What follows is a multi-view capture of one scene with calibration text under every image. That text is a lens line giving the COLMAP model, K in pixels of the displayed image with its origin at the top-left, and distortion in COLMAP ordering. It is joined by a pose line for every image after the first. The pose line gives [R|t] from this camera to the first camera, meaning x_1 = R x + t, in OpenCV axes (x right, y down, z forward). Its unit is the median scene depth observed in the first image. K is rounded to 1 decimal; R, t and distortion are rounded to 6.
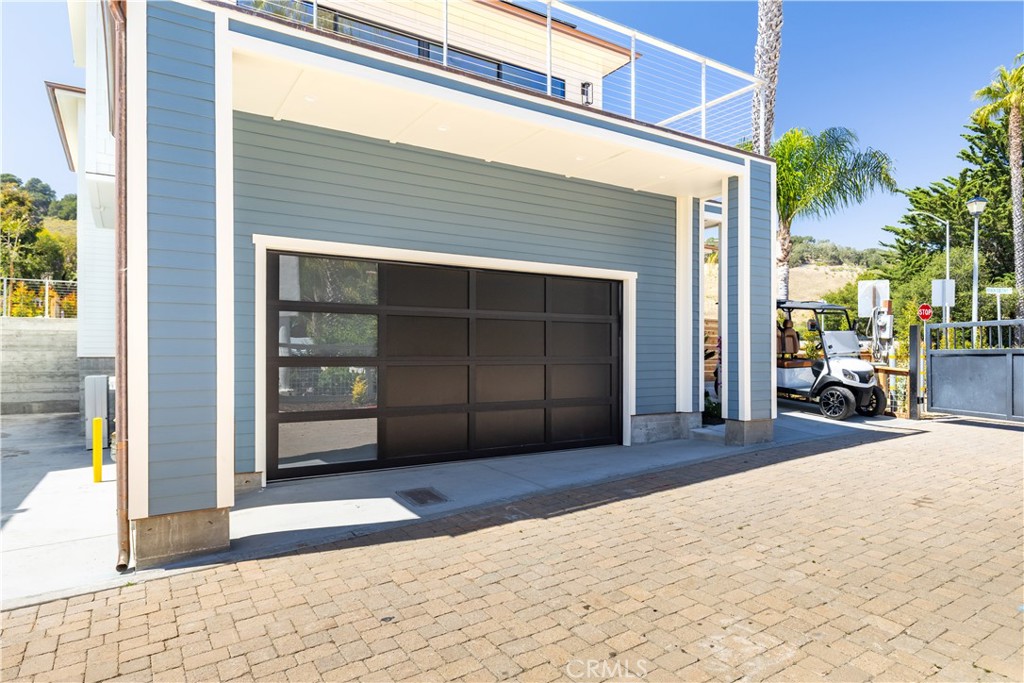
lens RADIAL K [[600.5, 0, 520.2], [0, 600.5, 346.0], [0, 0, 1]] dist [-0.015814, -0.000865]
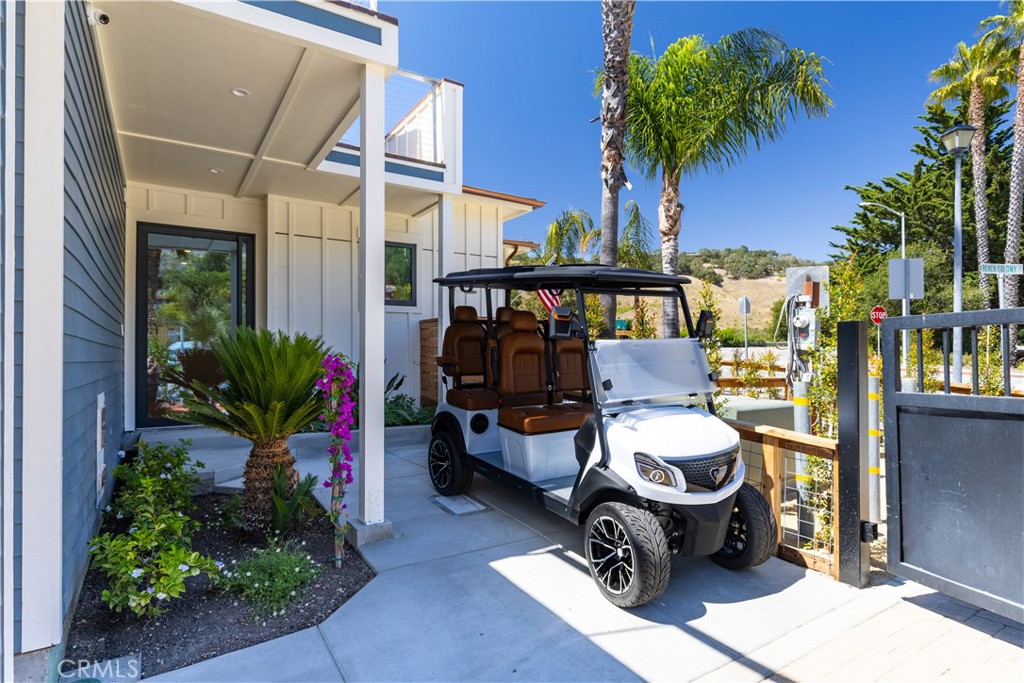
lens RADIAL K [[552.5, 0, 533.0], [0, 552.5, 344.0], [0, 0, 1]] dist [0.000284, 0.001386]
pose [[0.999308, -0.006289, 0.036671, 0.128441], [0.006876, 0.999850, -0.015892, -0.004760], [-0.036565, 0.016133, 0.999201, 0.188910]]
